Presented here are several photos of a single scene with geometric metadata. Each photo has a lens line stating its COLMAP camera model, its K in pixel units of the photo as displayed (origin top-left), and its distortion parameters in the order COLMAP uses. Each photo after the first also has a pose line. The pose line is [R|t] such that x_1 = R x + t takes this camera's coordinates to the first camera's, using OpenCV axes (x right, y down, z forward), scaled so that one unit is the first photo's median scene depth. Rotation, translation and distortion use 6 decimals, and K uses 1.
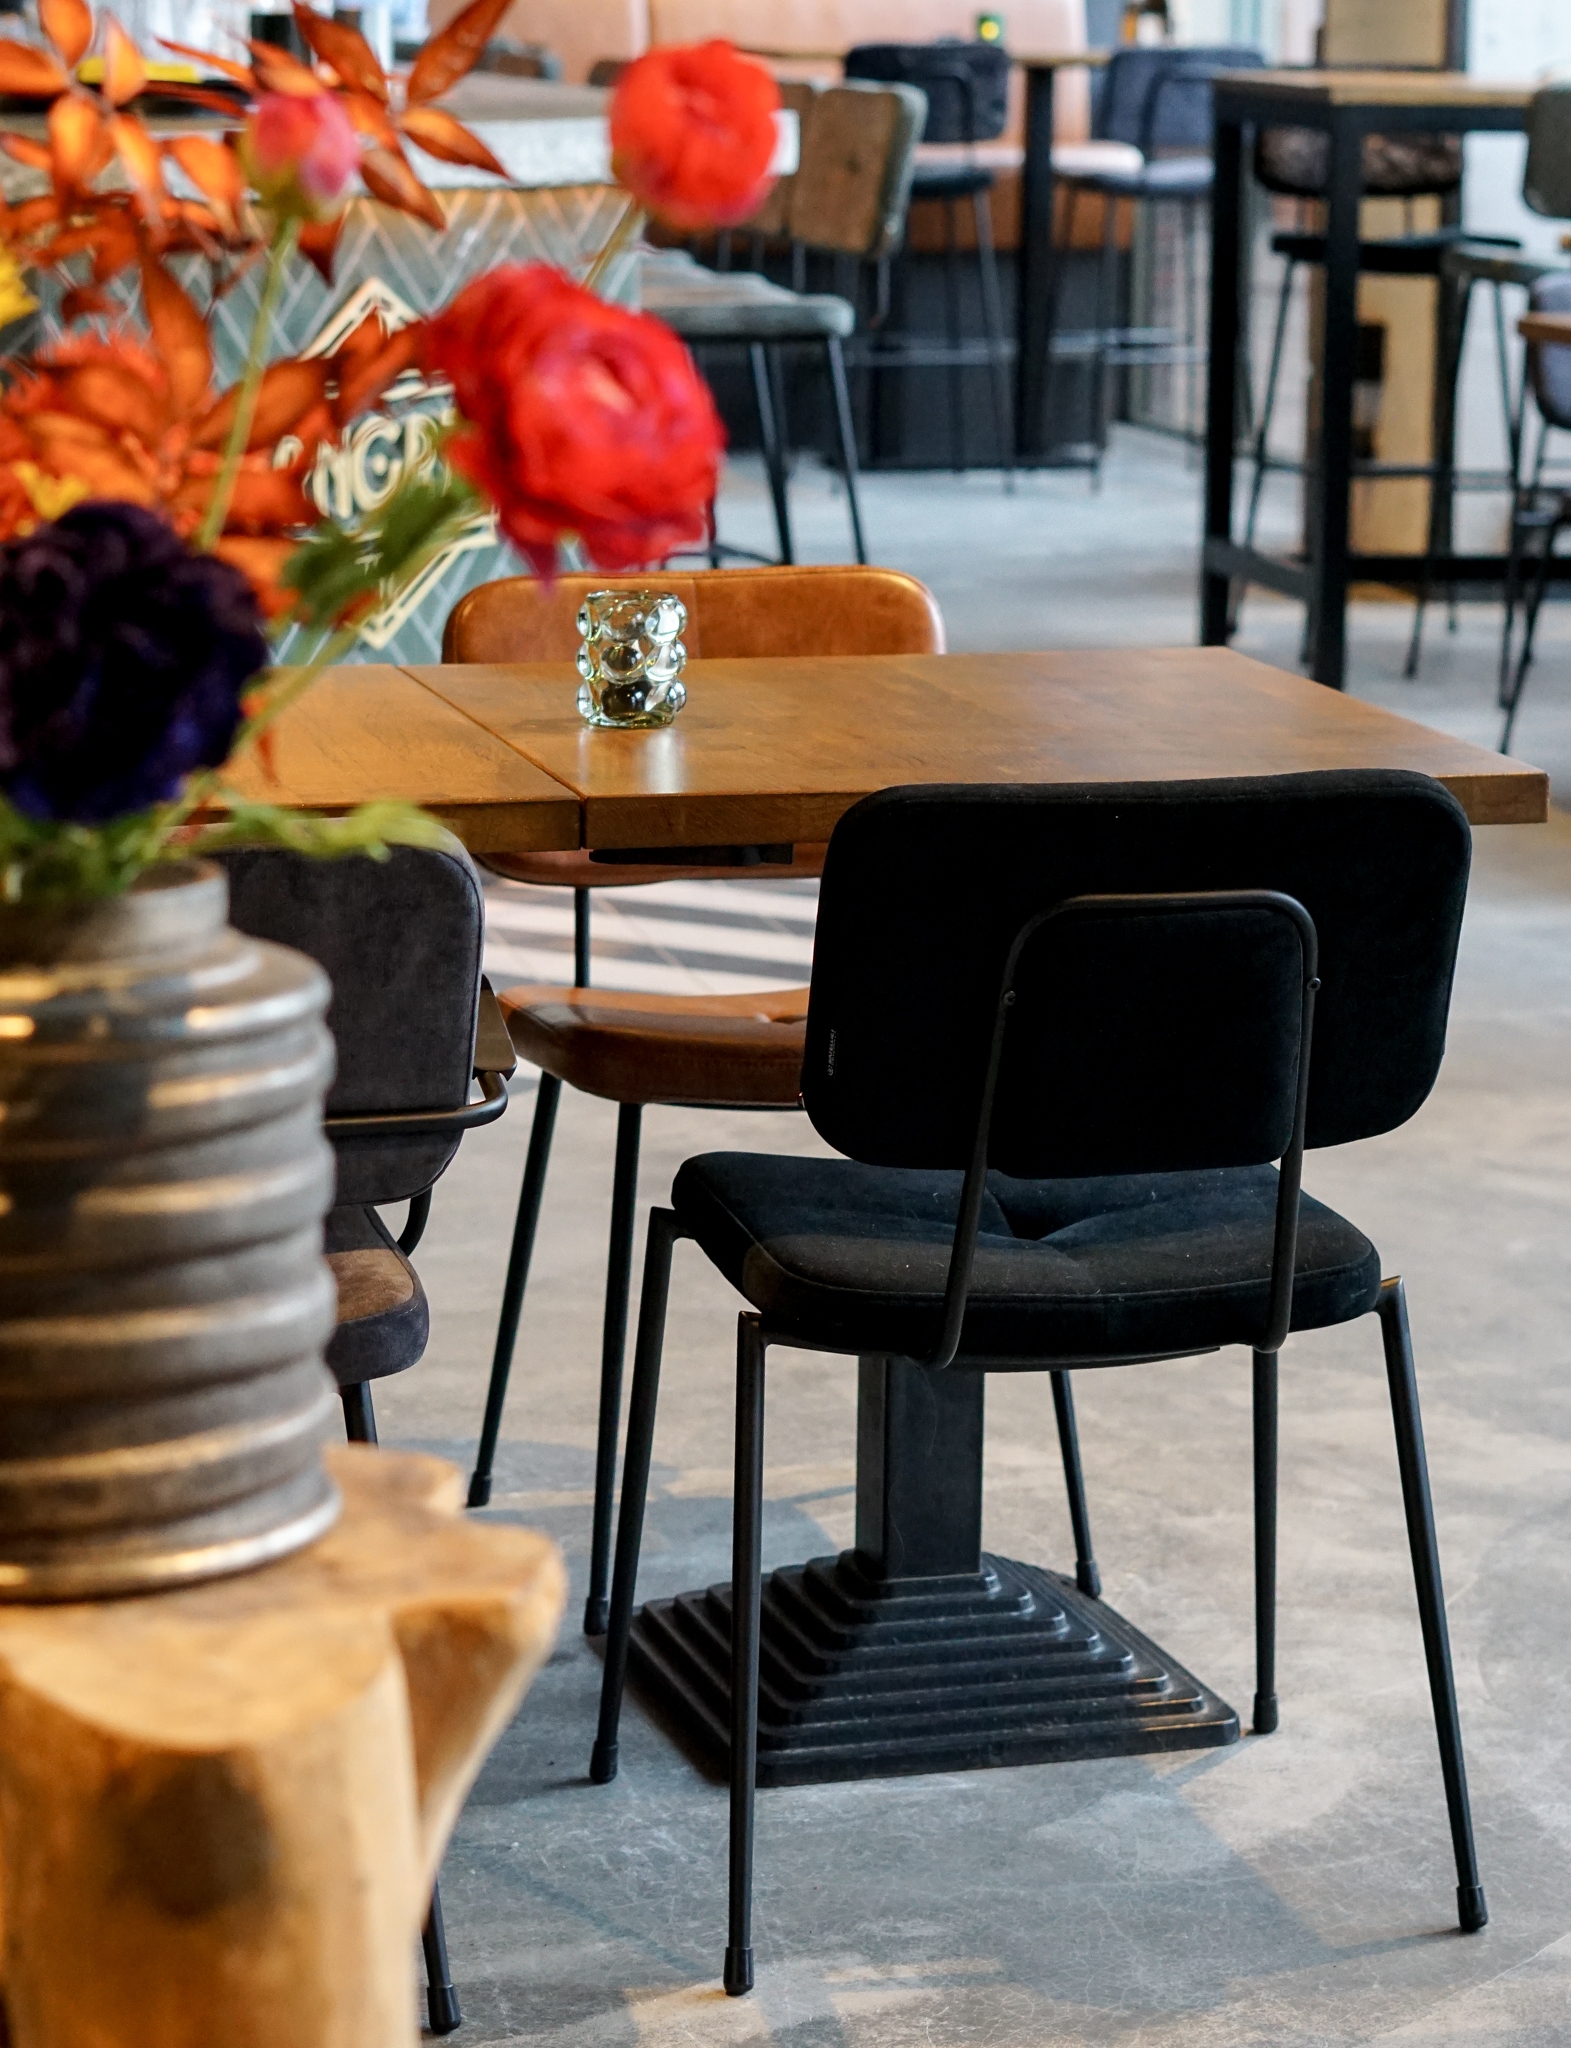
lens RADIAL K [[5284.2, 0, 785.1], [0, 5284.2, 1024.3], [0, 0, 1]] dist [-0.102959, 0.000000]
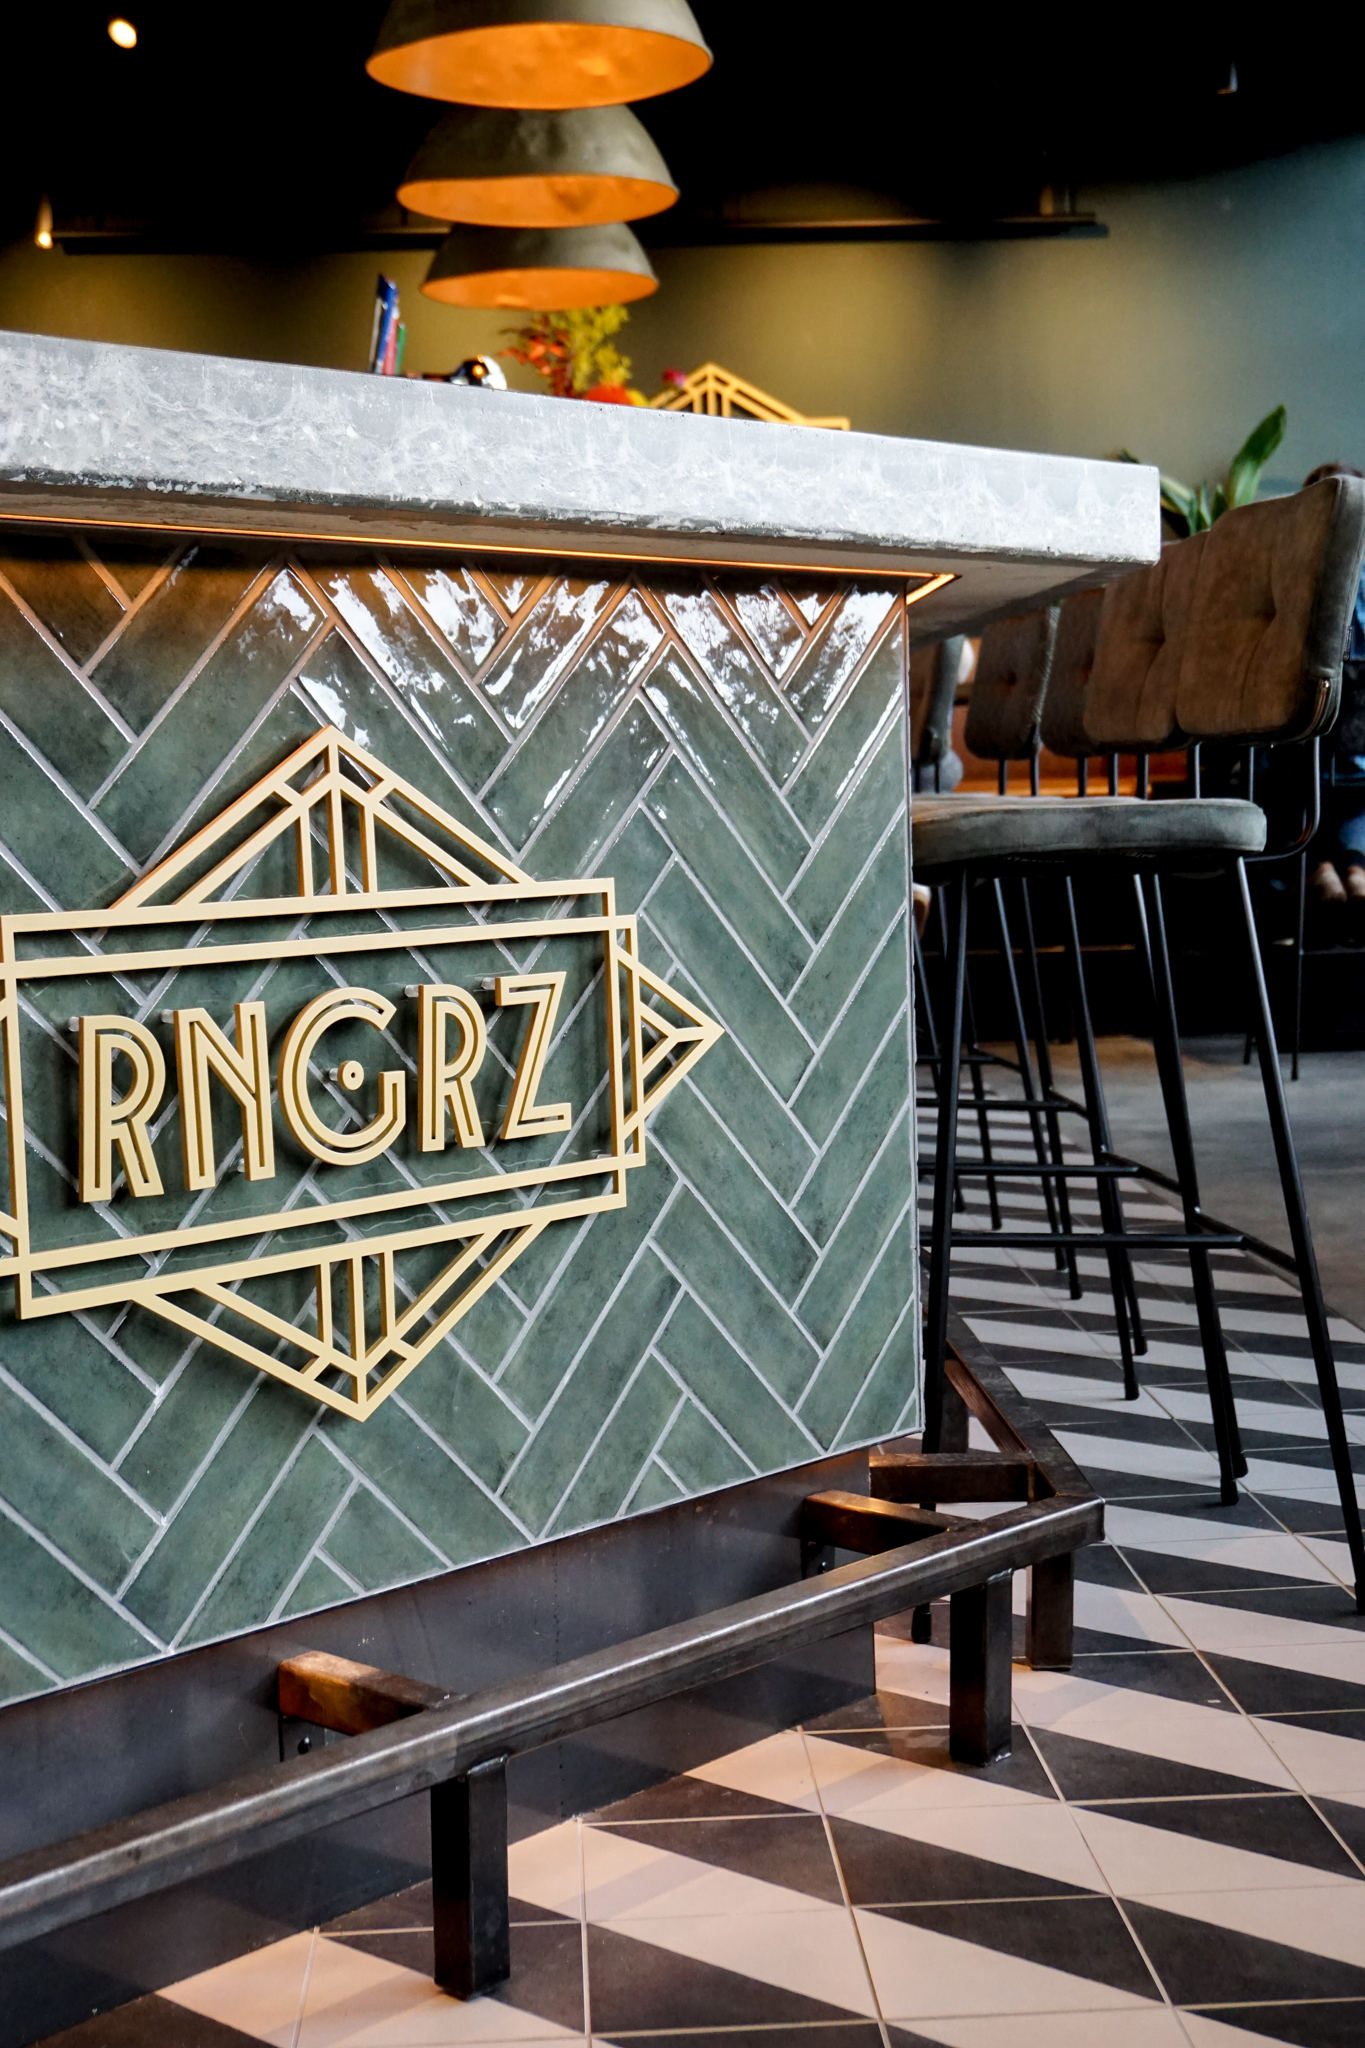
lens RADIAL K [[2897.9, 0, 682.6], [0, 2897.9, 1022.6], [0, 0, 1]] dist [-0.041118, 0.000000]
pose [[0.981148, -0.014186, -0.192737, 0.023166], [-0.007412, 0.993806, -0.110881, -0.159422], [0.193116, 0.110219, 0.974966, 1.453057]]
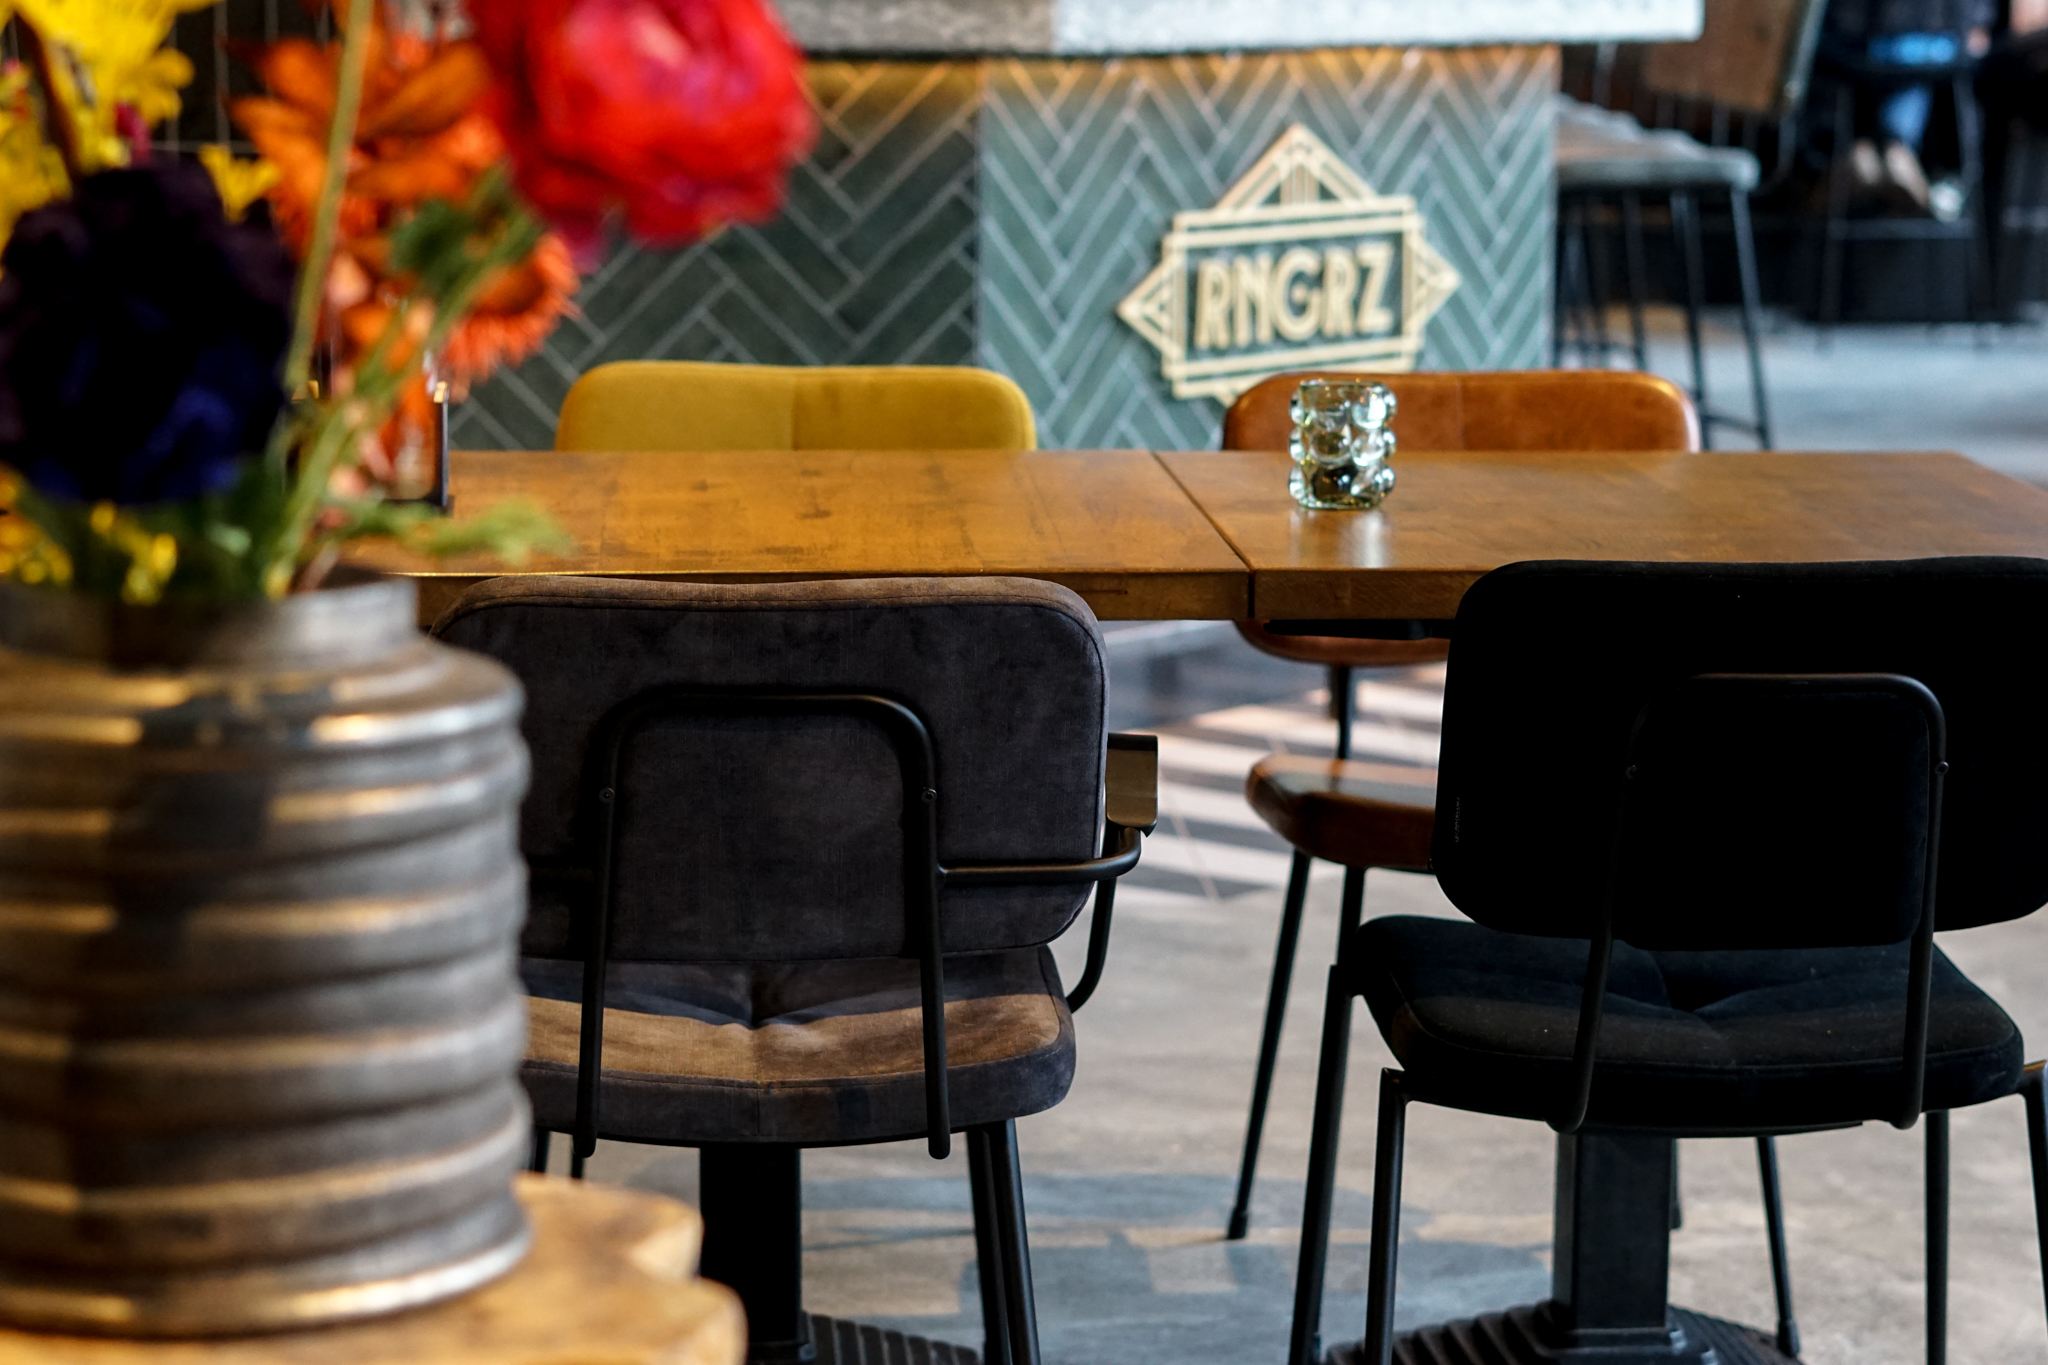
lens RADIAL K [[4508.8, 0, 1001.5], [0, 4508.8, 776.0], [0, 0, 1]] dist [-0.061925, 0.000000]
pose [[0.982711, 0.030495, -0.182619, 0.076130], [-0.031870, 0.999481, -0.004603, 0.003466], [0.182384, 0.010343, 0.983173, 0.113585]]
